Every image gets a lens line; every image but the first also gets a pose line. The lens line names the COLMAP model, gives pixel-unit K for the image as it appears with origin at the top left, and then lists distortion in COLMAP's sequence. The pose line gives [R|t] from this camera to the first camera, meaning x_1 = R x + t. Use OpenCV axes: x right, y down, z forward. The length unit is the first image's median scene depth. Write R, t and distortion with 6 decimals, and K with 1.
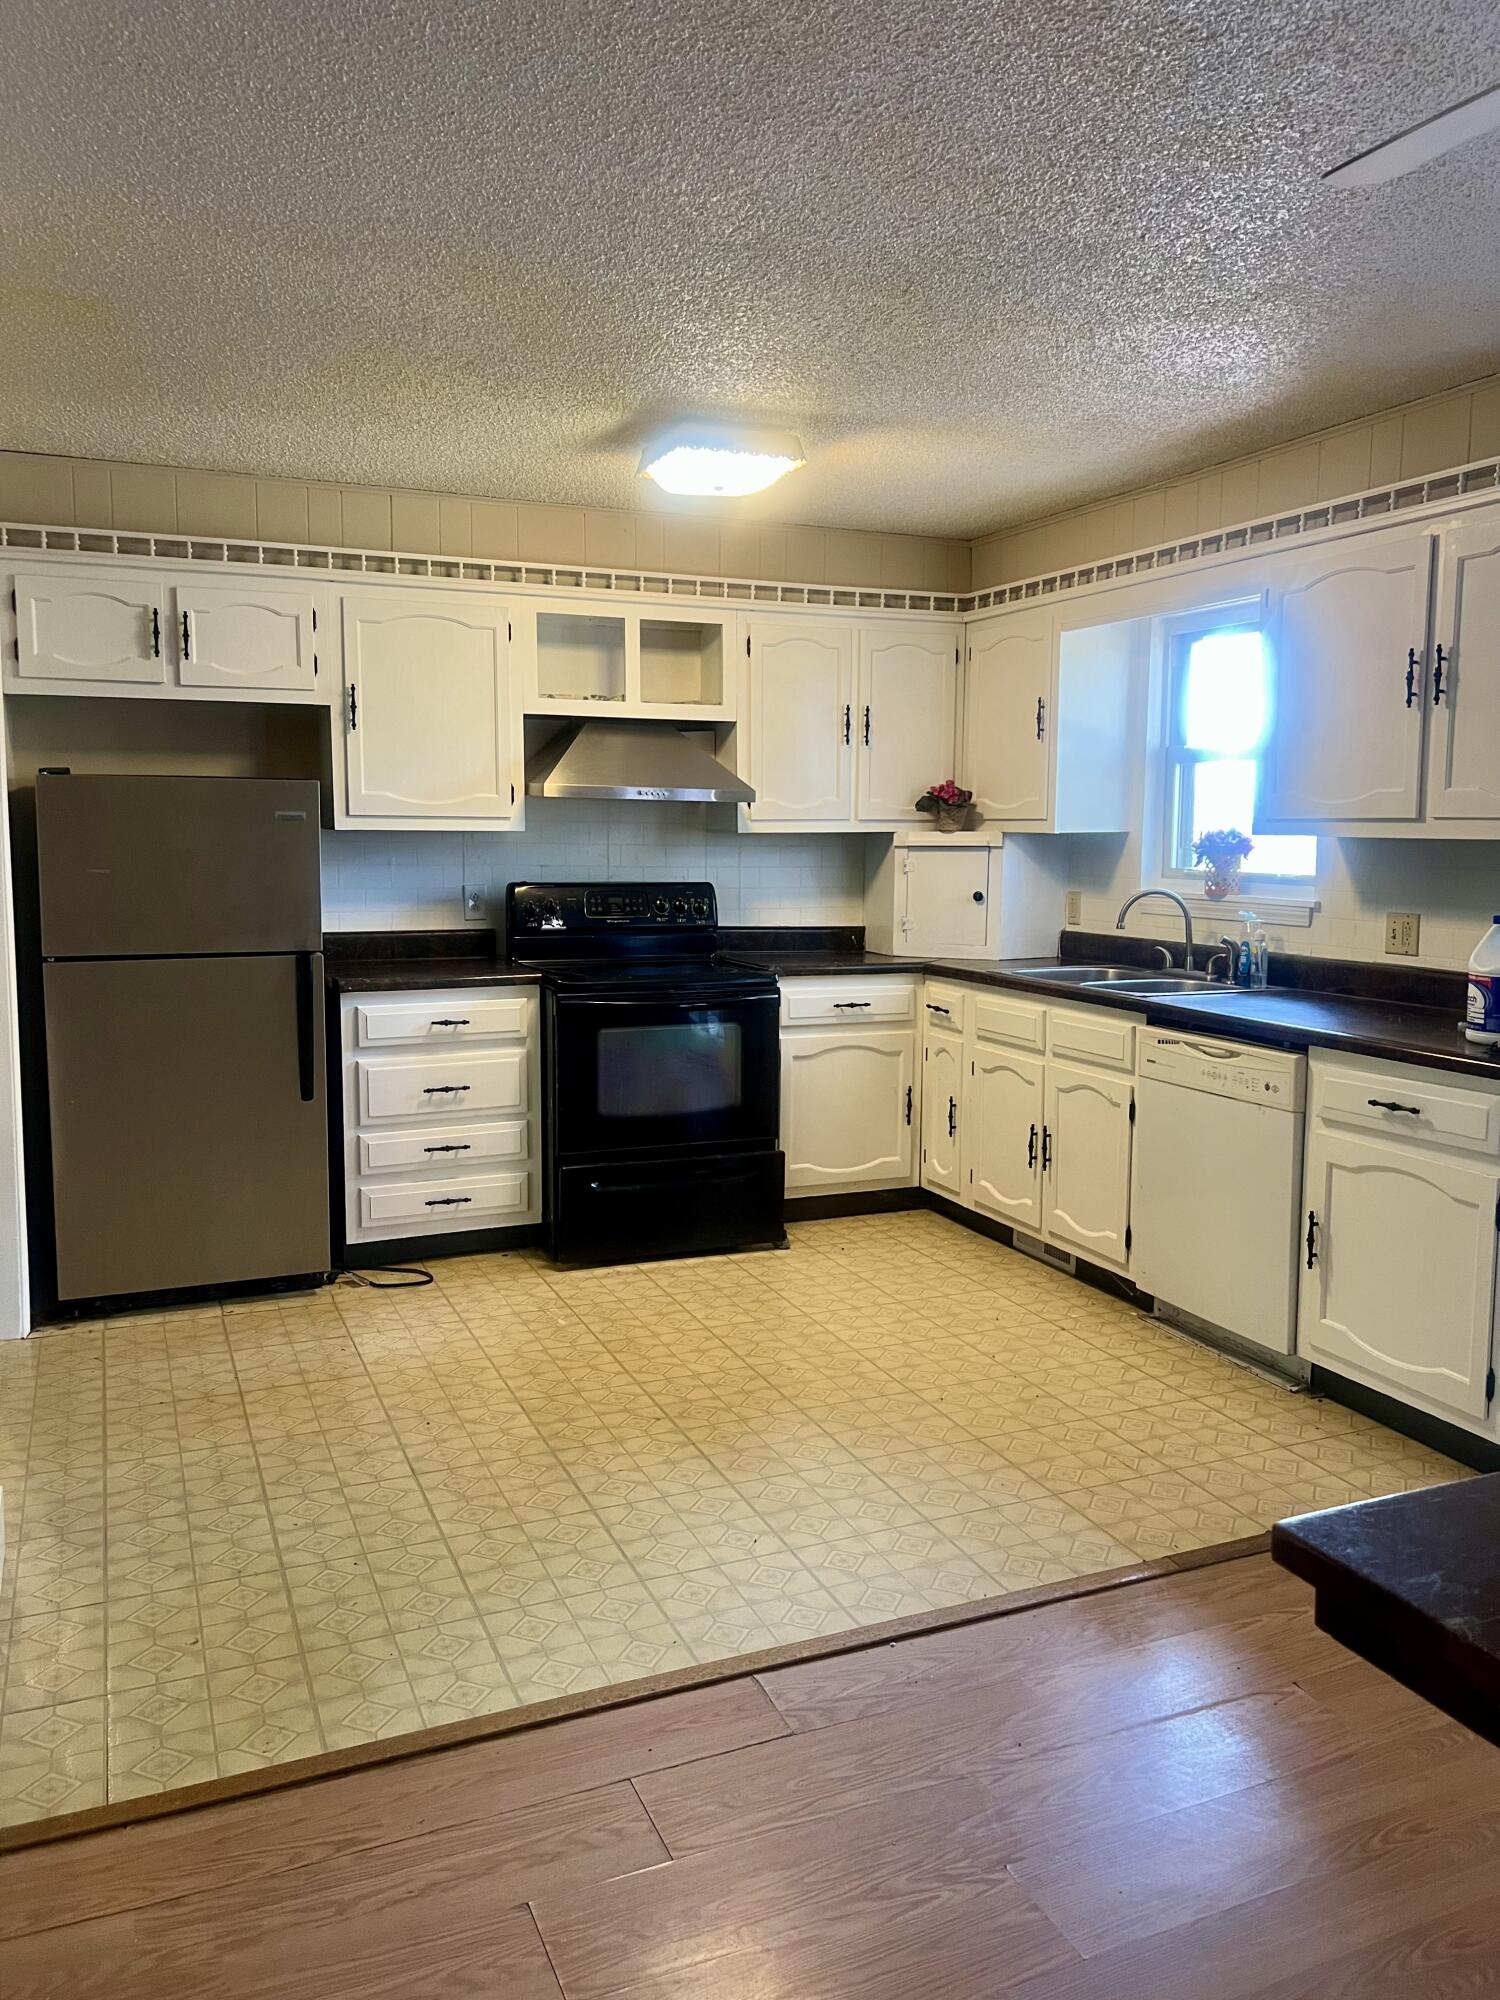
lens RADIAL K [[1548.6, 0, 750.0], [0, 1548.6, 1000.0], [0, 0, 1]] dist [0.025770, -0.001126]
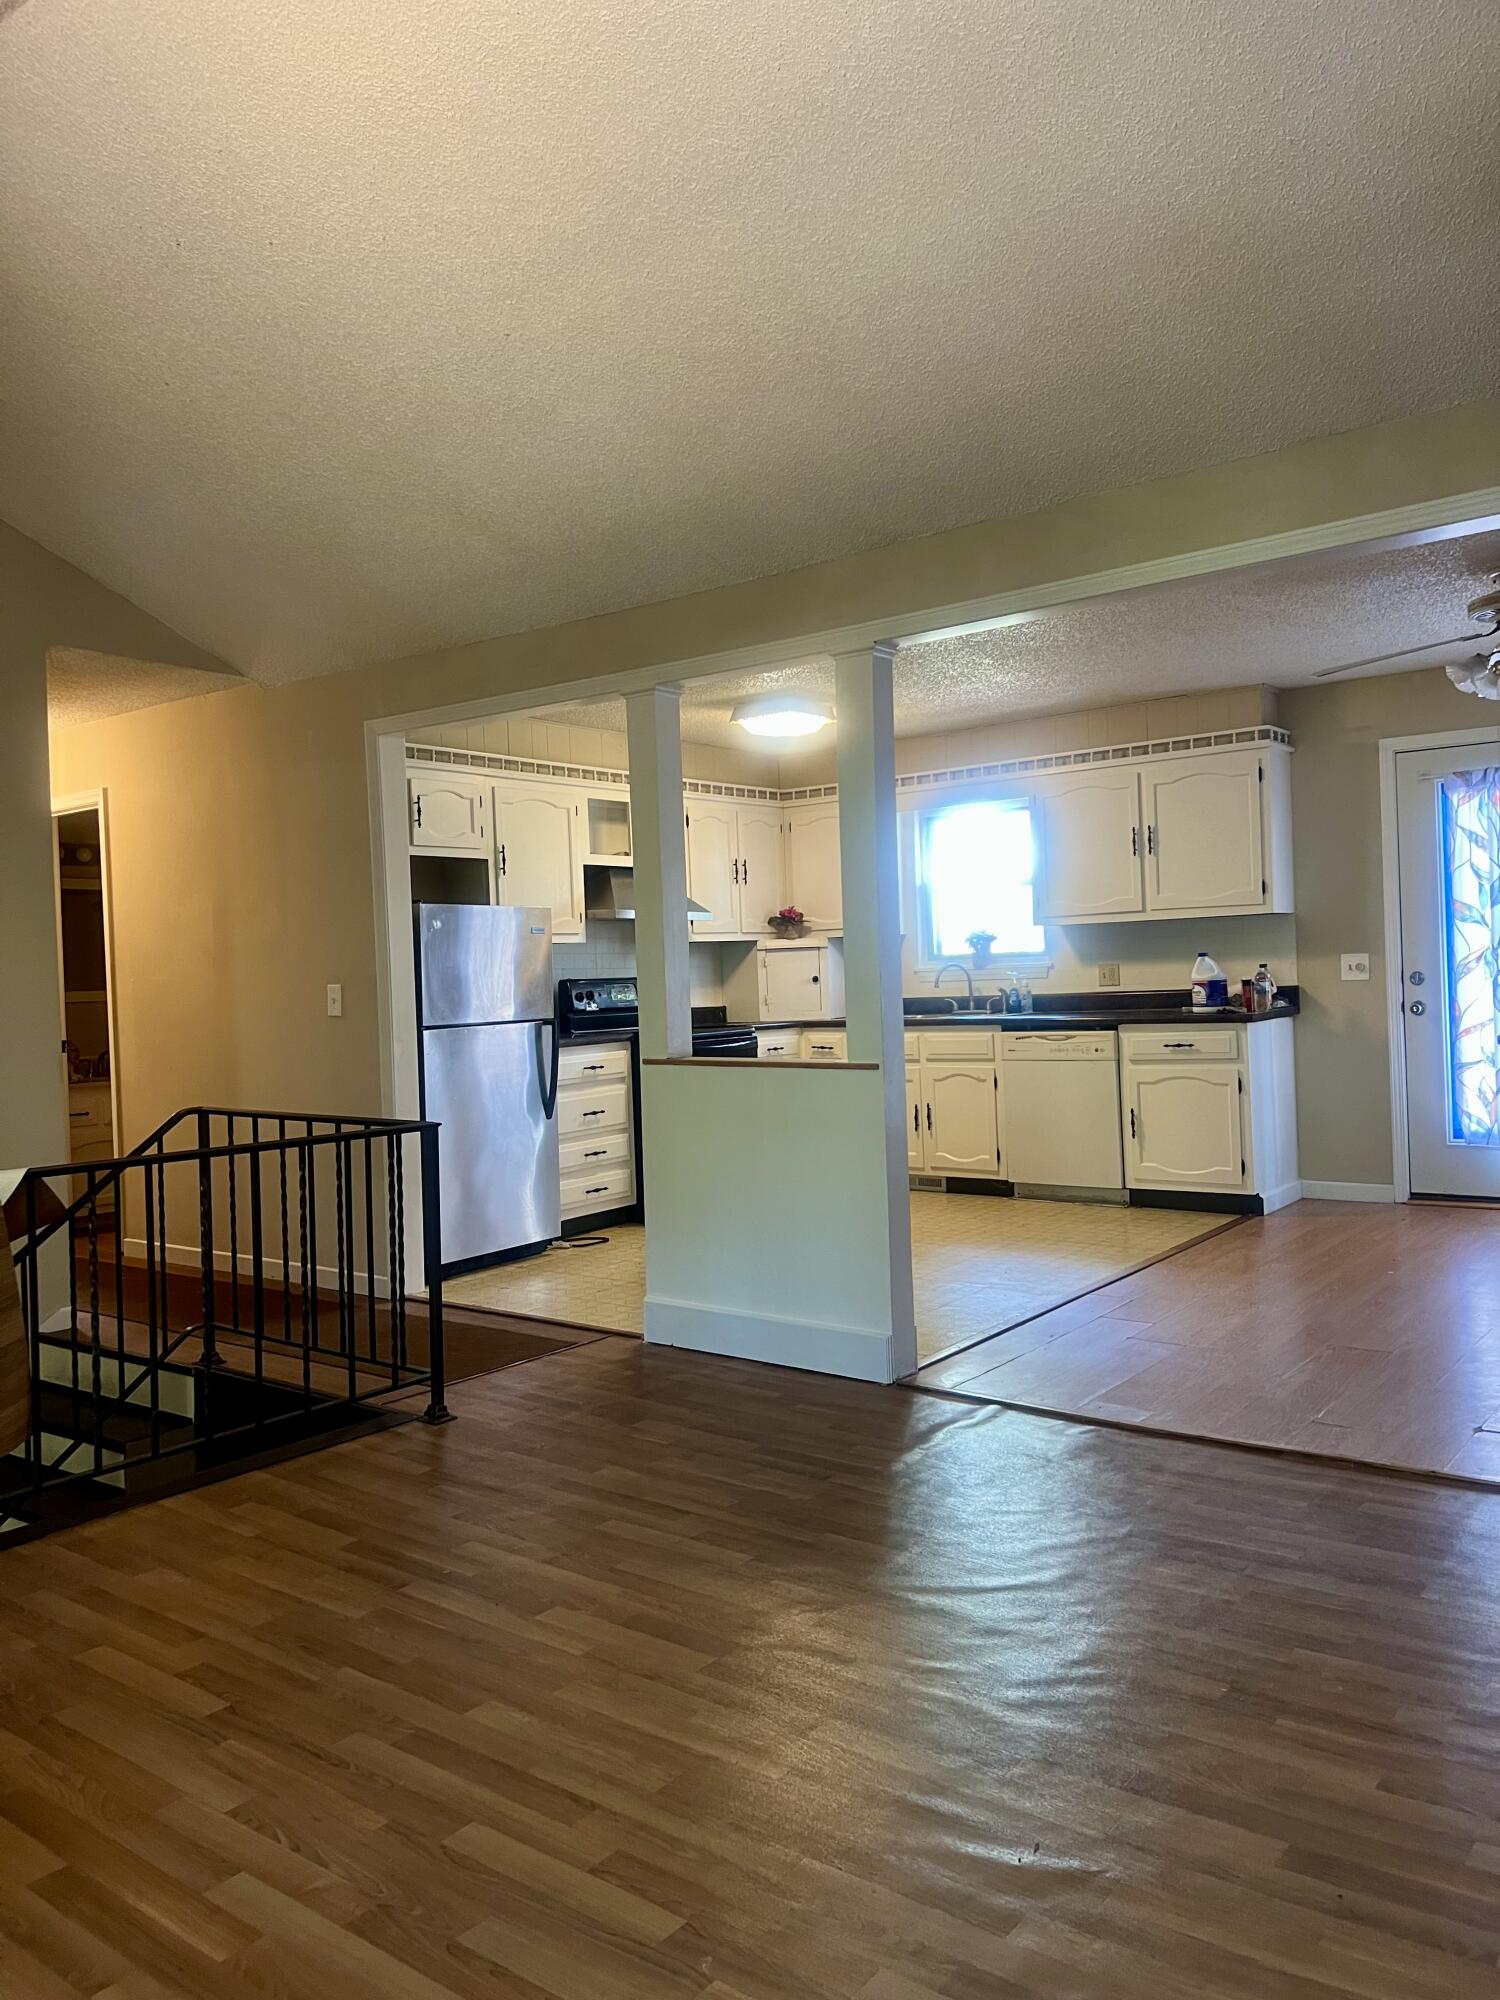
lens RADIAL K [[1548.6, 0, 750.0], [0, 1548.6, 1000.0], [0, 0, 1]] dist [0.025770, -0.001126]
pose [[0.863654, -0.048411, 0.501756, -0.696340], [0.101977, 0.991576, -0.079859, 0.072472], [-0.493663, 0.120138, 0.861315, -0.312567]]
